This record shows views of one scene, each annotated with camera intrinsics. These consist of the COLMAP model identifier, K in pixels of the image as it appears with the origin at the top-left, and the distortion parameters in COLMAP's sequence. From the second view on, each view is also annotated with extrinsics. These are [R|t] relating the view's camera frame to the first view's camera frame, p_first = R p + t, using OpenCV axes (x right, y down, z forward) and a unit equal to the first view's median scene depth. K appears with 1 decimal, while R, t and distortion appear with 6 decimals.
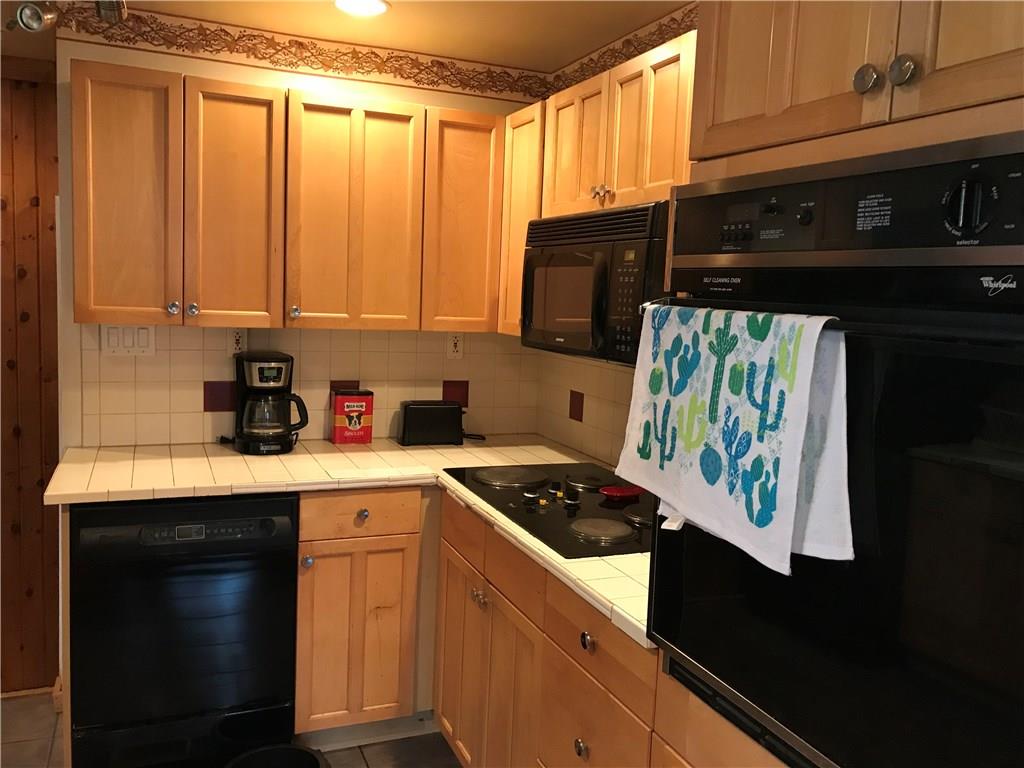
lens RADIAL K [[836.5, 0, 512.4], [0, 836.5, 385.0], [0, 0, 1]] dist [0.032594, -0.026201]
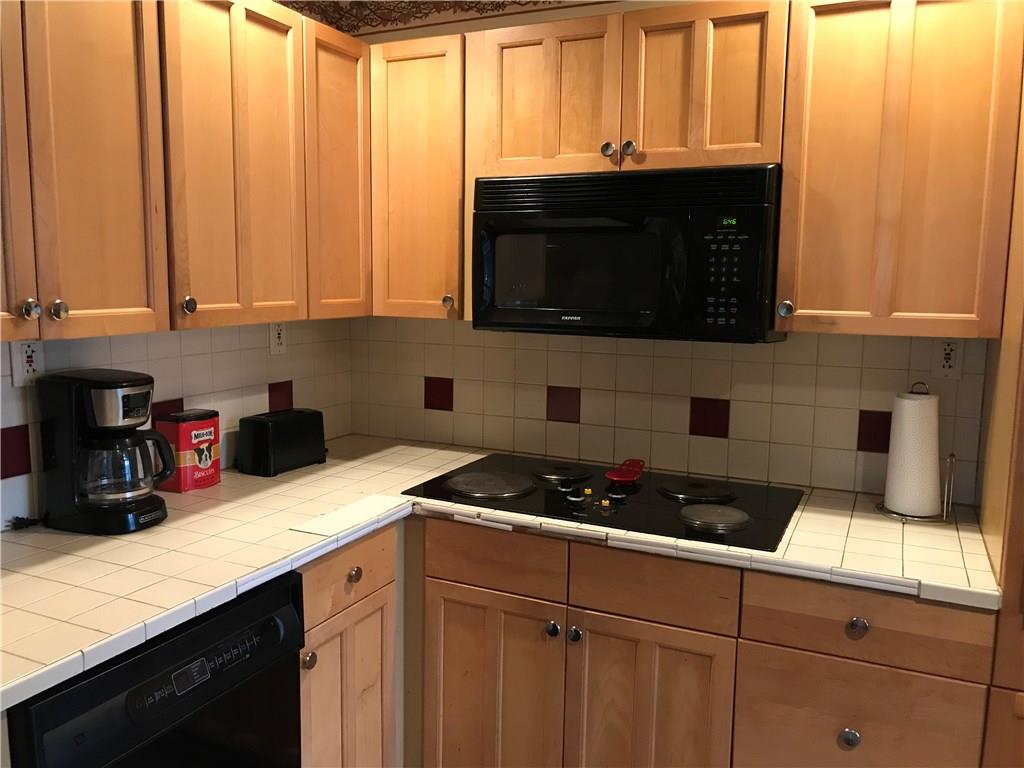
lens RADIAL K [[836.5, 0, 511.9], [0, 836.5, 383.3], [0, 0, 1]] dist [0.032594, -0.026201]
pose [[0.748773, -0.120168, 0.651842, -0.494297], [0.094953, 0.992732, 0.073939, -0.049240], [-0.655990, 0.006531, 0.754741, 0.328741]]
